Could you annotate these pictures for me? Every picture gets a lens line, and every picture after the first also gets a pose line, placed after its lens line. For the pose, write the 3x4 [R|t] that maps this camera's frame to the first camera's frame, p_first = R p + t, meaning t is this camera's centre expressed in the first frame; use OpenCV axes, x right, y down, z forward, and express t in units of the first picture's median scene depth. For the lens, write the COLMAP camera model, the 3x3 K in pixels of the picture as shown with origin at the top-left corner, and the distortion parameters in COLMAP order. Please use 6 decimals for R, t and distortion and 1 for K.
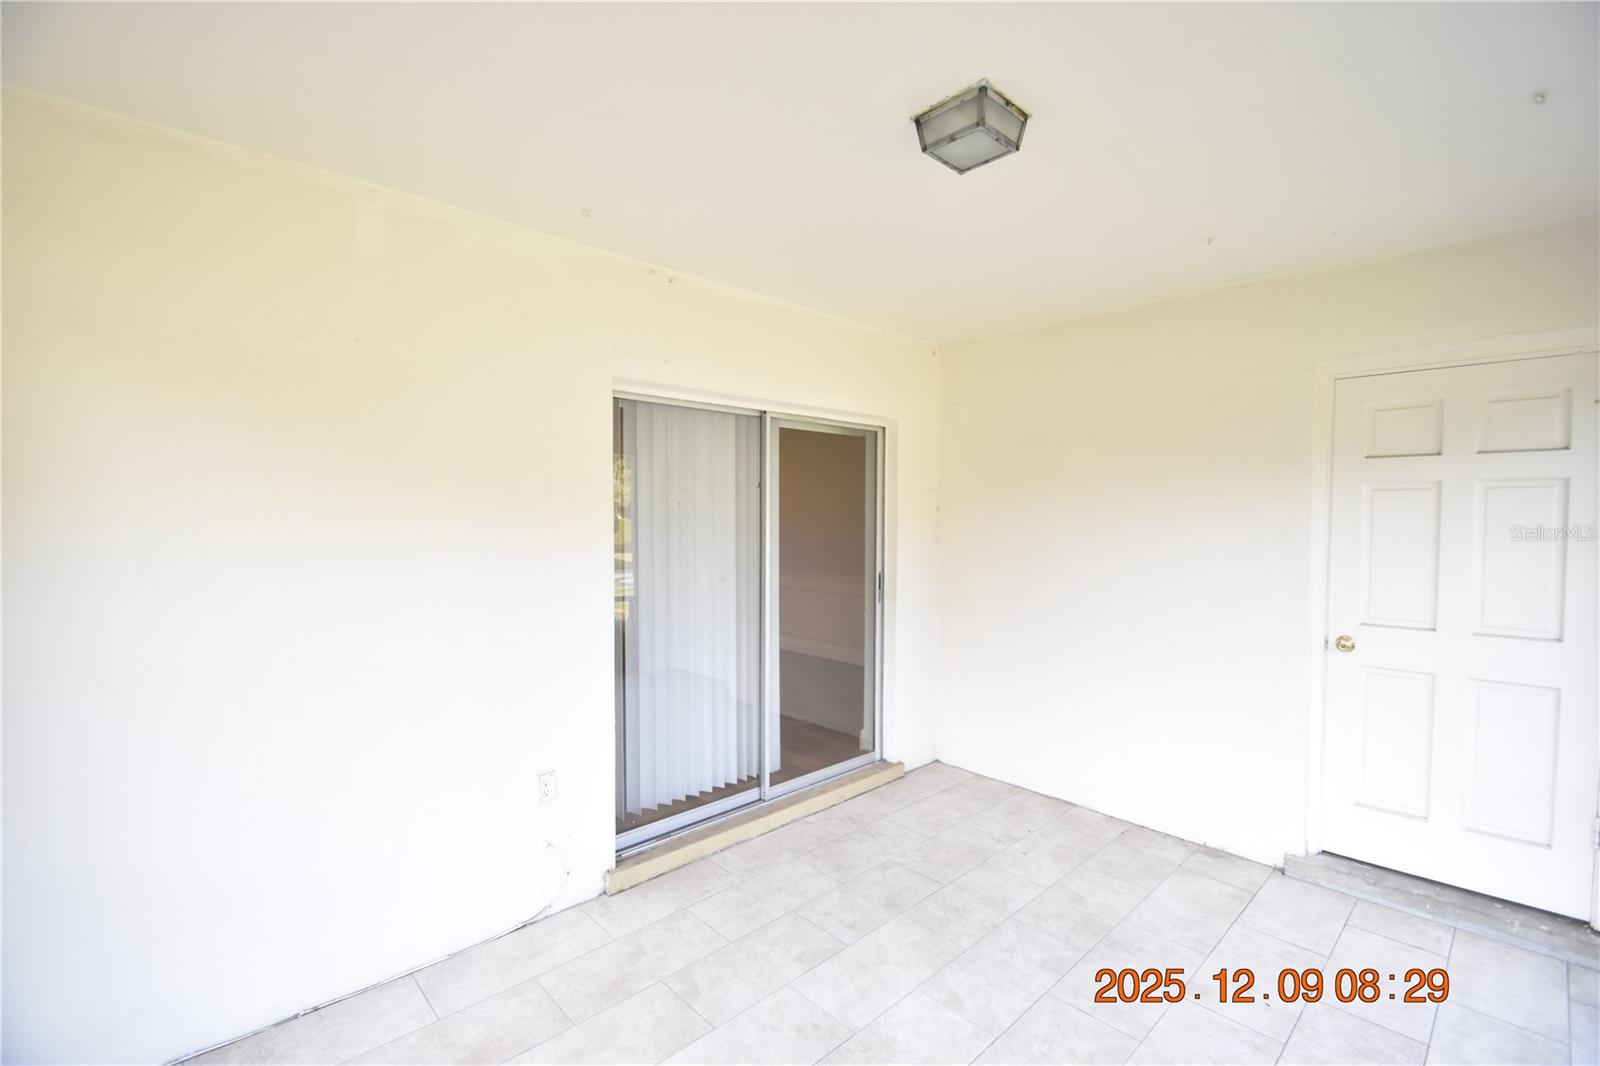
lens RADIAL K [[697.1, 0, 797.6], [0, 697.1, 540.2], [0, 0, 1]] dist [0.016976, -0.018684]
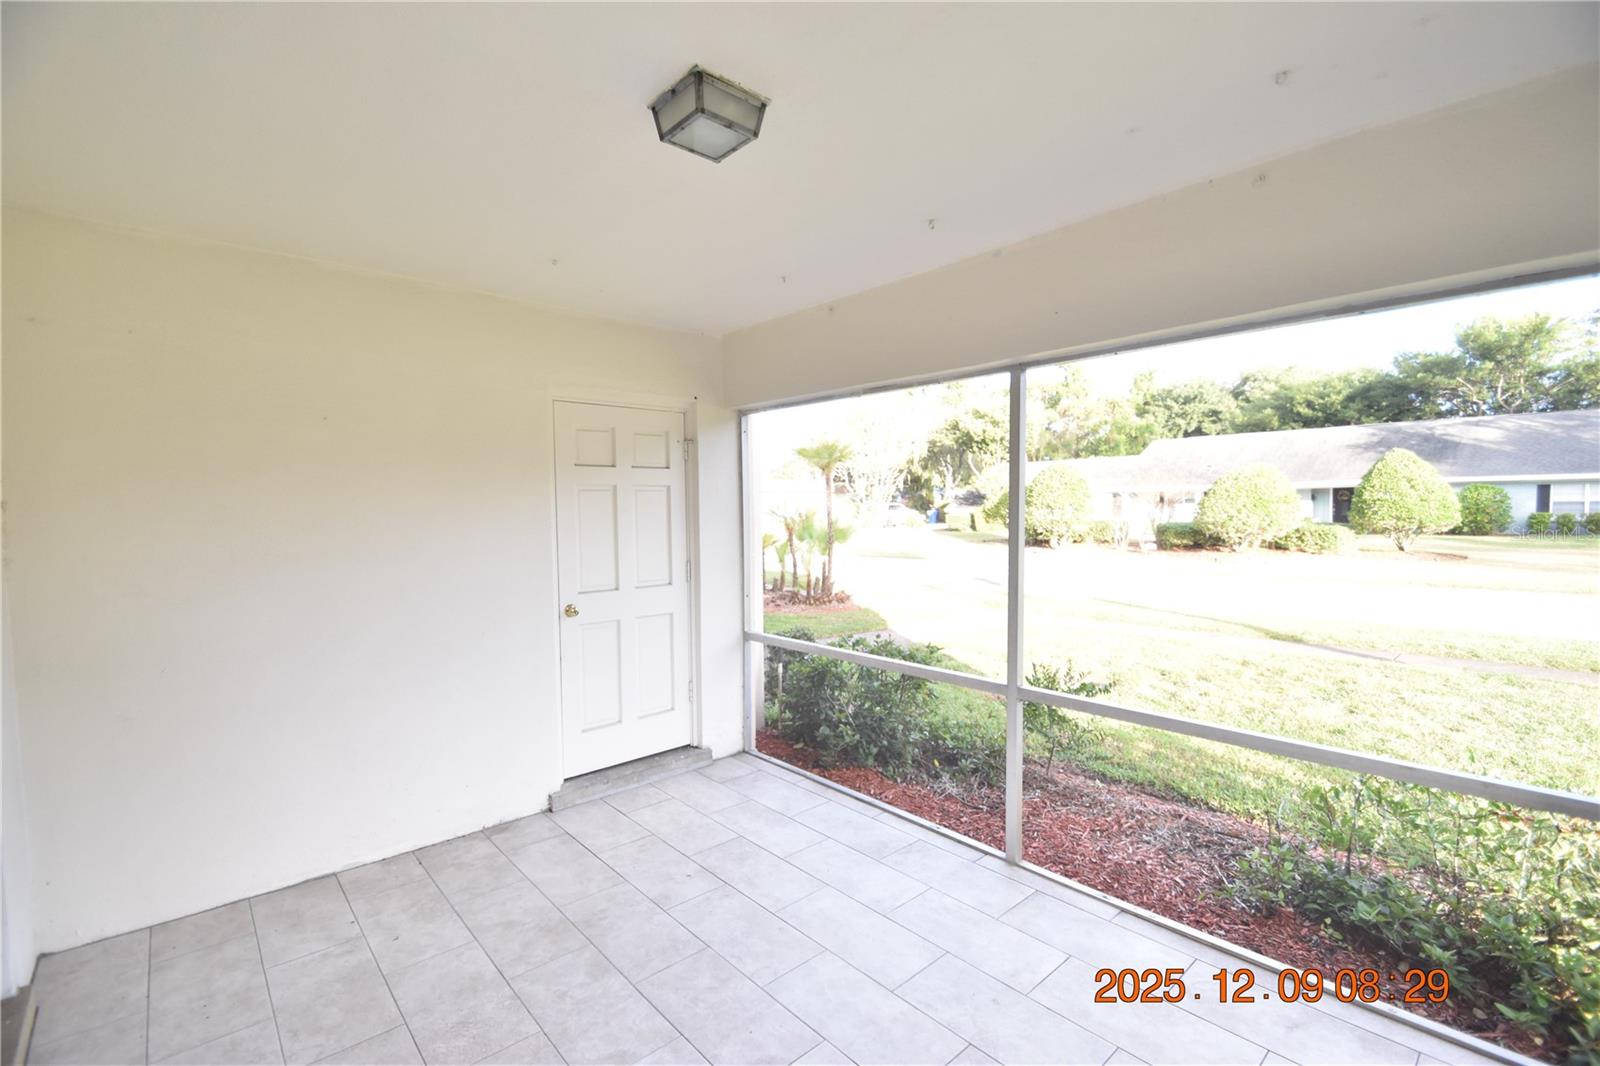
lens RADIAL K [[697.1, 0, 797.6], [0, 697.1, 540.2], [0, 0, 1]] dist [0.016976, -0.018684]
pose [[0.021080, -0.049084, 0.998572, -0.475901], [0.043761, 0.997882, 0.048127, -0.023615], [-0.998820, 0.042684, 0.023184, 0.552873]]
